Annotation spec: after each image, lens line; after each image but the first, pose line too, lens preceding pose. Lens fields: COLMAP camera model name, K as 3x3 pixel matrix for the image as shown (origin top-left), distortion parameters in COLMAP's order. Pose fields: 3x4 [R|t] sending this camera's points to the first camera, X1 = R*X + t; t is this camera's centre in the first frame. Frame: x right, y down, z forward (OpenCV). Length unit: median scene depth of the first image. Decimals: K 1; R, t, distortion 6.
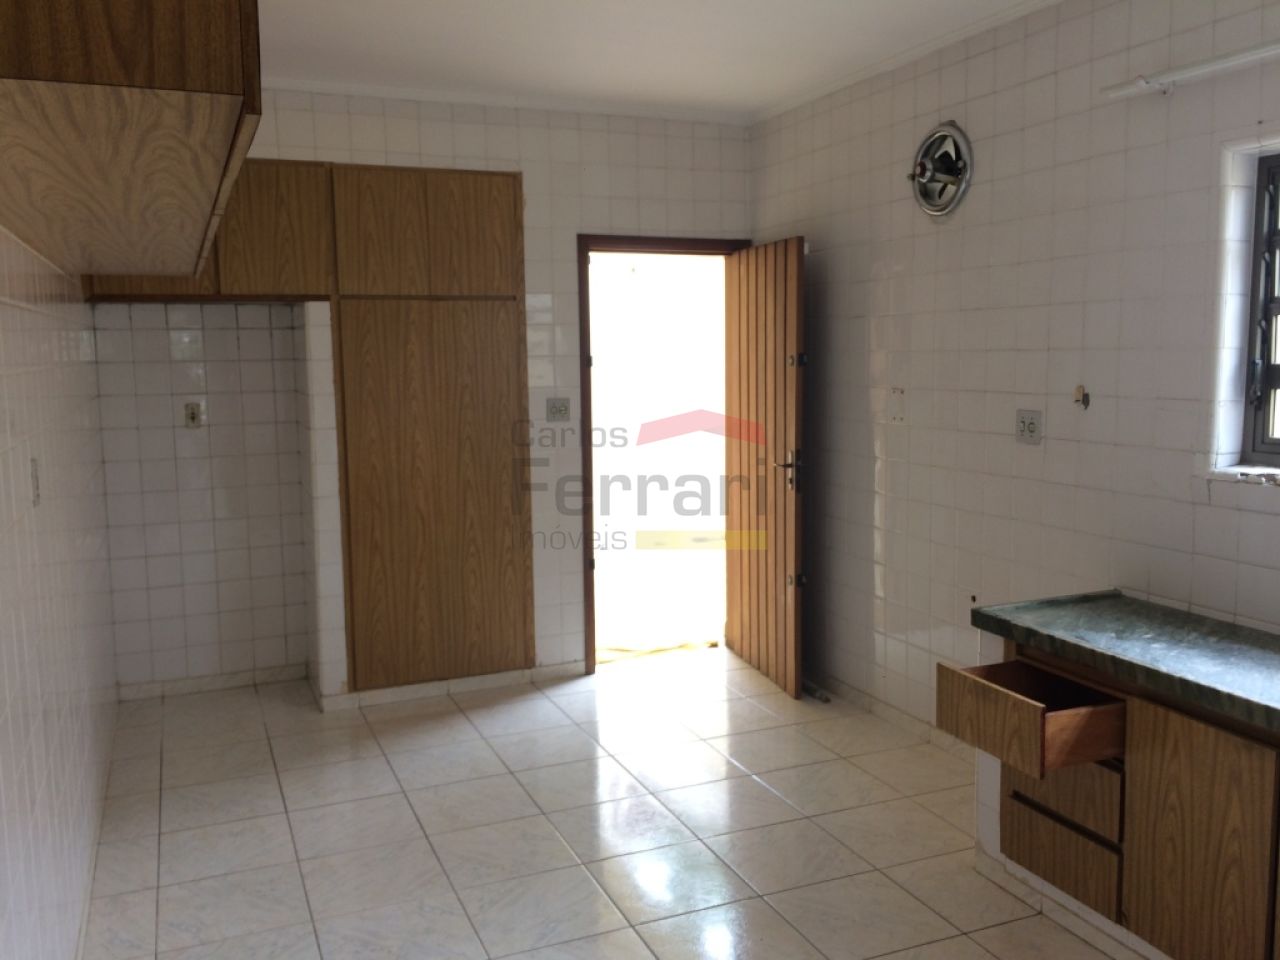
lens RADIAL K [[1102.7, 0, 636.3], [0, 1102.7, 479.0], [0, 0, 1]] dist [0.059501, -0.030206]
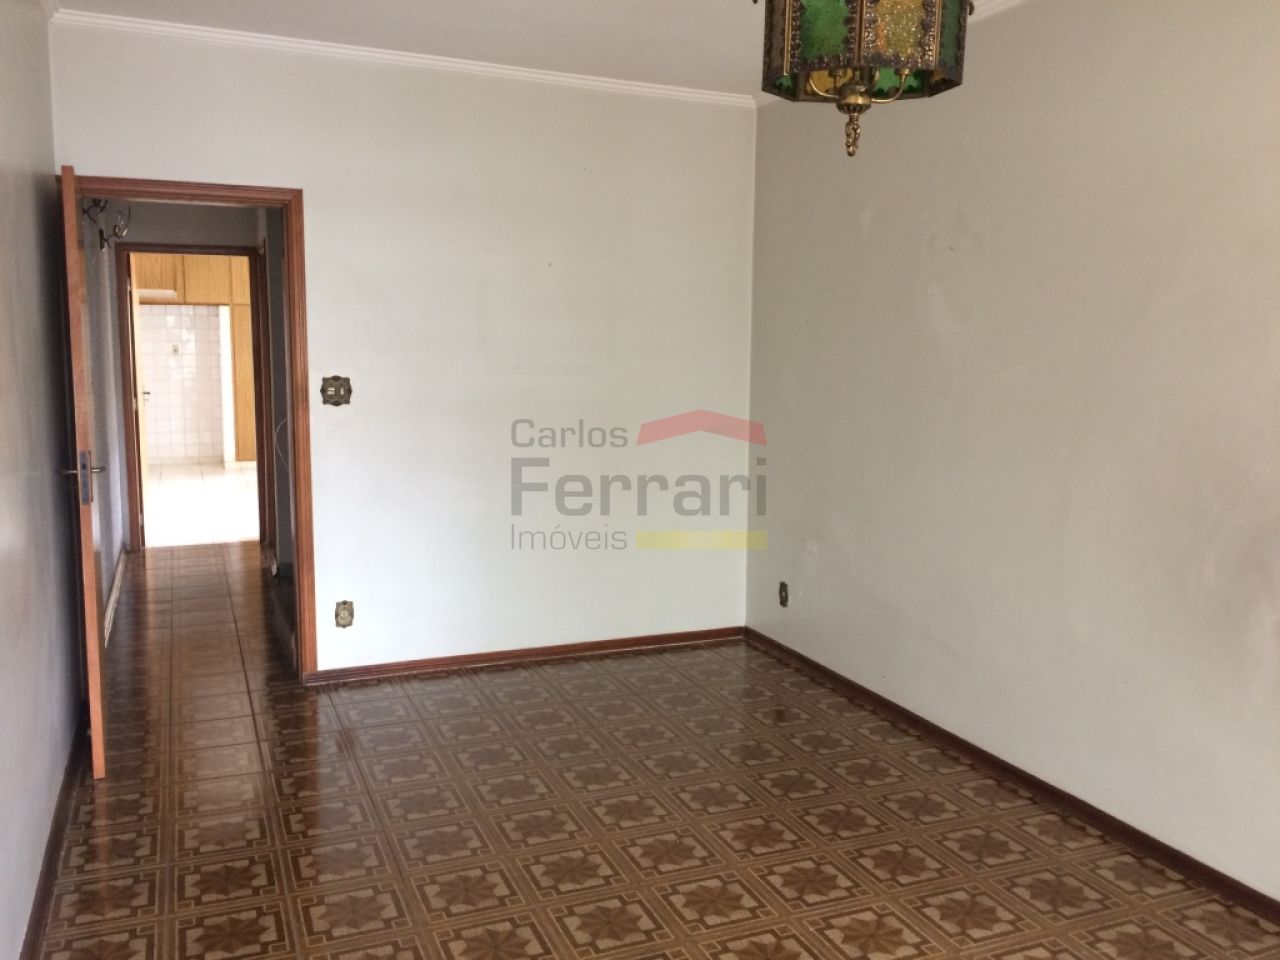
lens RADIAL K [[1102.7, 0, 641.6], [0, 1102.7, 490.7], [0, 0, 1]] dist [0.059501, -0.030206]
pose [[0.999684, 0.024371, -0.006231, 0.491508], [-0.024313, 0.999662, 0.009249, 0.153948], [0.006454, -0.009095, 0.999938, -1.096913]]
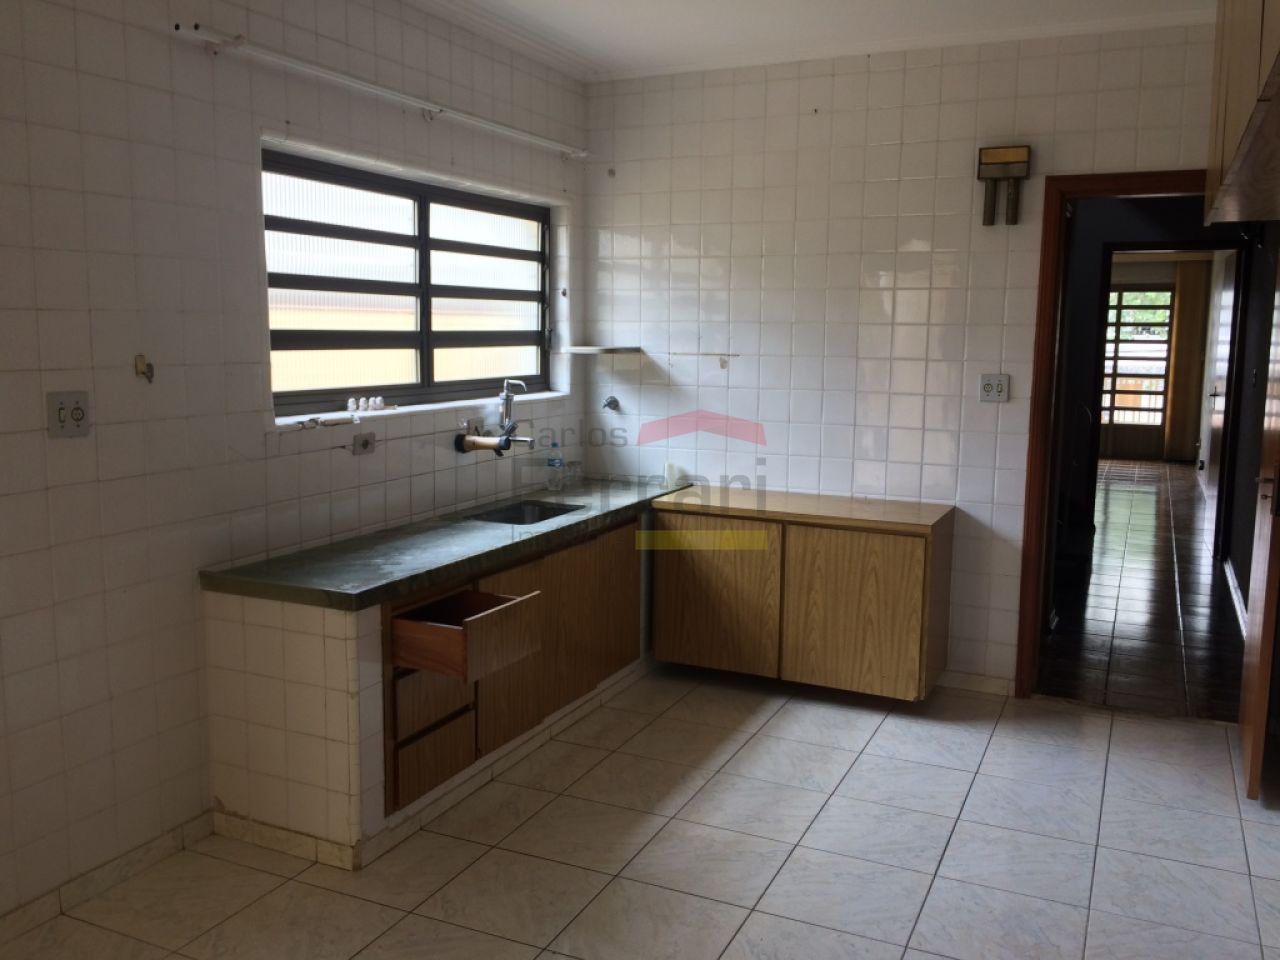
lens RADIAL K [[1102.7, 0, 641.6], [0, 1102.7, 473.1], [0, 0, 1]] dist [0.059501, -0.030206]
pose [[-0.672129, -0.089622, 0.734990, -0.586916], [0.089801, 0.975453, 0.201063, -0.160964], [-0.734969, 0.201143, -0.647582, 1.564812]]
